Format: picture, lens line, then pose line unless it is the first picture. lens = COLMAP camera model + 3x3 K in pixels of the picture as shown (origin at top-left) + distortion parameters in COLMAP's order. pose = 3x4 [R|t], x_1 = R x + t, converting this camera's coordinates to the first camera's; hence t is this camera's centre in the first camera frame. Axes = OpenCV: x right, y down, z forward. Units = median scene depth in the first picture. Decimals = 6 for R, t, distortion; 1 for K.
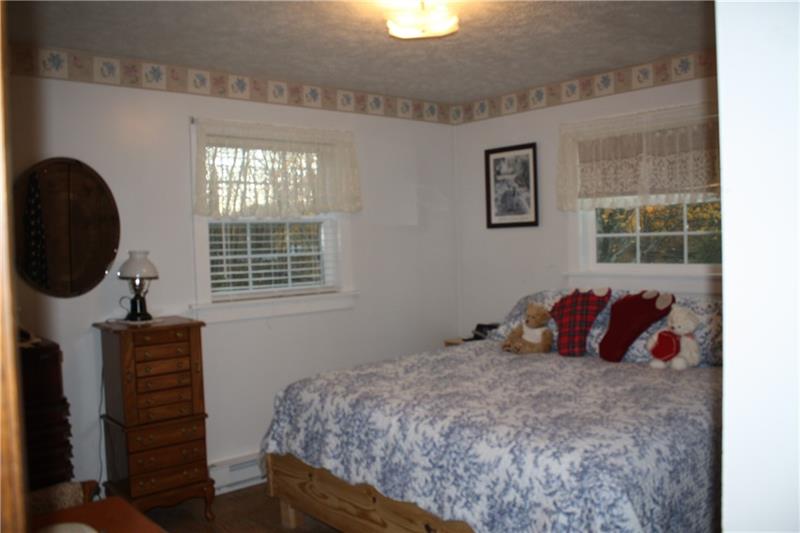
lens RADIAL K [[682.9, 0, 402.0], [0, 682.9, 268.9], [0, 0, 1]] dist [-0.162340, 0.154608]
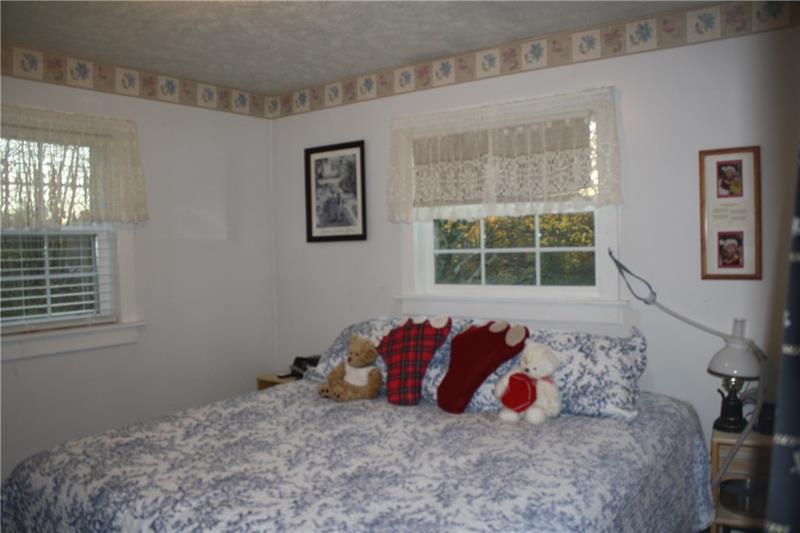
lens RADIAL K [[682.9, 0, 402.0], [0, 682.9, 268.9], [0, 0, 1]] dist [-0.162340, 0.154608]
pose [[0.975017, -0.003643, 0.222100, 0.067851], [0.006605, 0.999899, -0.012597, -0.019841], [-0.222032, 0.013749, 0.974942, 0.203676]]
